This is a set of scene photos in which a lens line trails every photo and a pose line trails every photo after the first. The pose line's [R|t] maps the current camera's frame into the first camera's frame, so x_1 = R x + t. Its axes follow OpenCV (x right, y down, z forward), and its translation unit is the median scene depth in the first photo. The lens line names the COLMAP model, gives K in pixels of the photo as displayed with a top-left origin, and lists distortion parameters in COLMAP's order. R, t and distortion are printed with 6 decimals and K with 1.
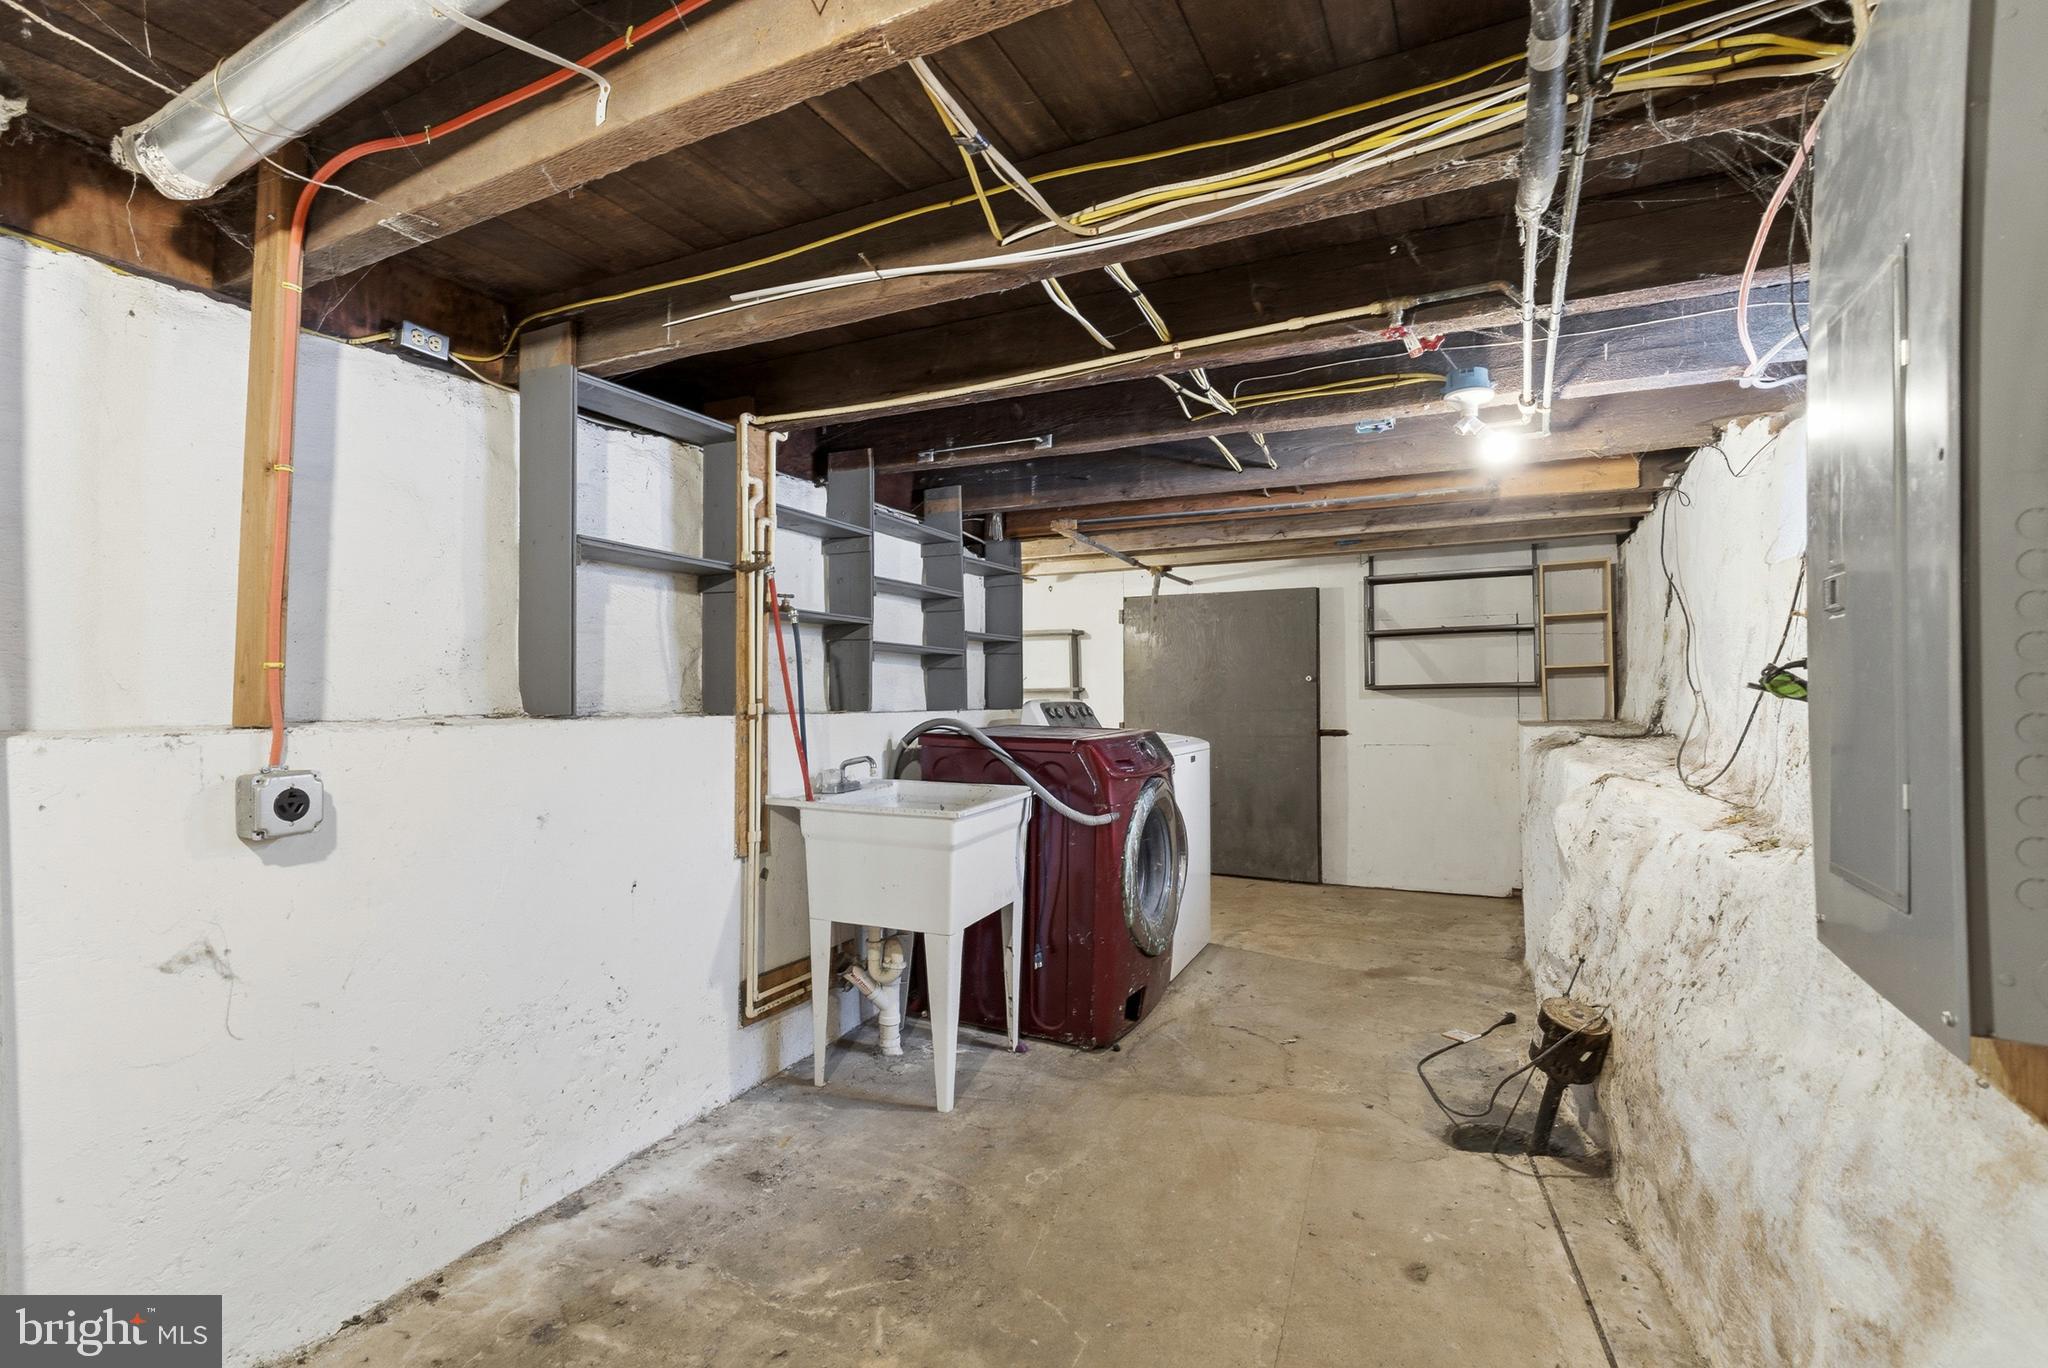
lens RADIAL K [[926.7, 0, 1022.7], [0, 926.7, 688.2], [0, 0, 1]] dist [-0.005812, 0.002488]
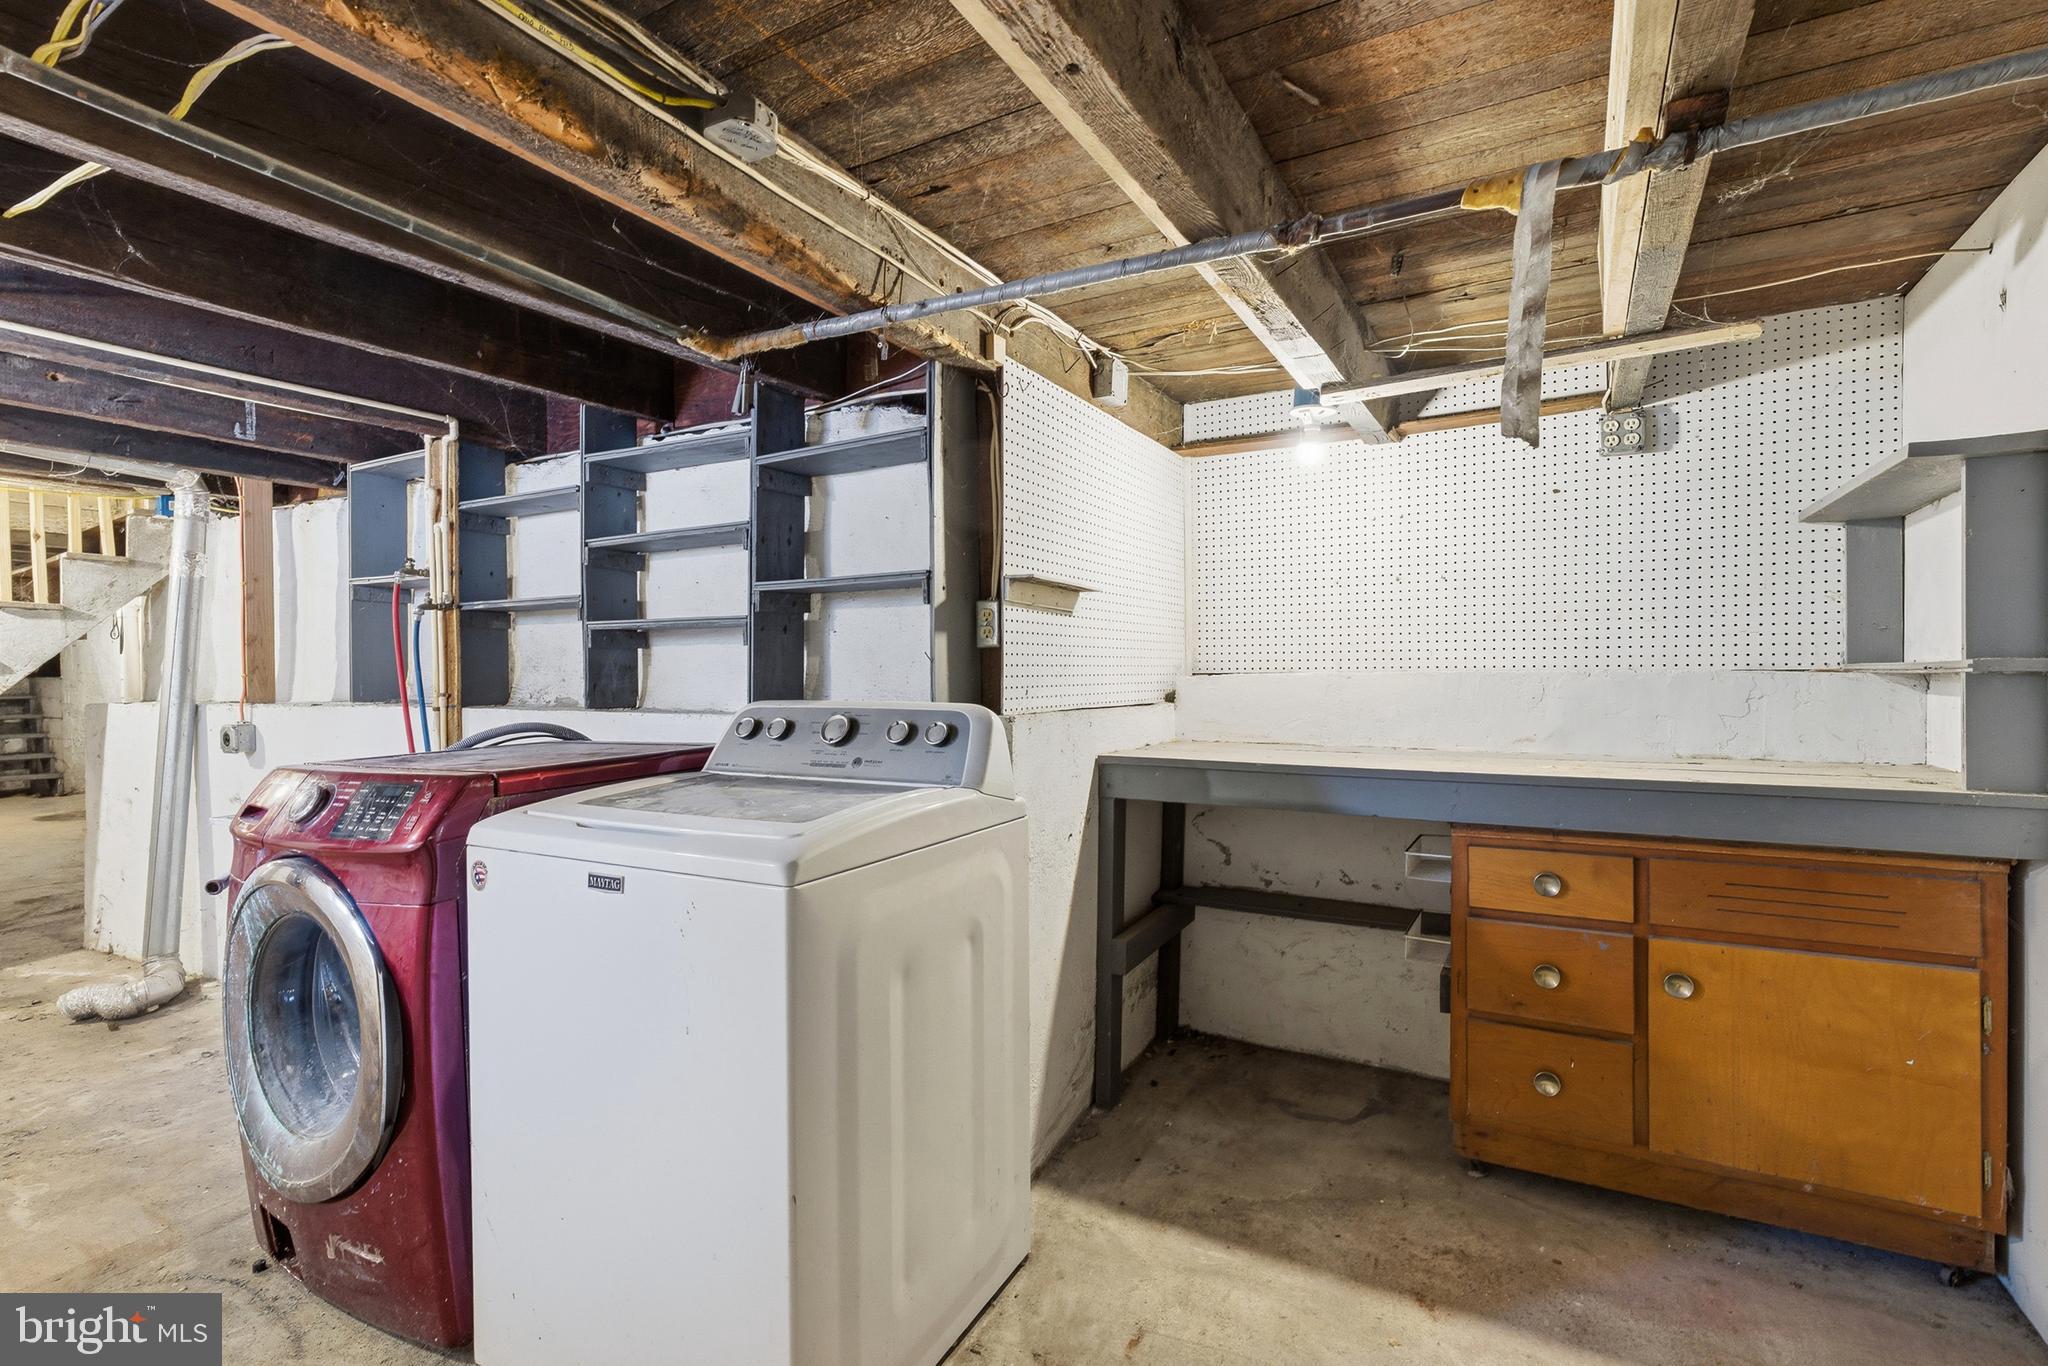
lens RADIAL K [[926.7, 0, 1024.6], [0, 926.7, 680.5], [0, 0, 1]] dist [-0.005812, 0.002488]
pose [[-0.031399, 0.008274, -0.999473, 0.952962], [0.014506, 0.999864, 0.007821, 0.000112], [0.999402, -0.014253, -0.031514, 2.090376]]
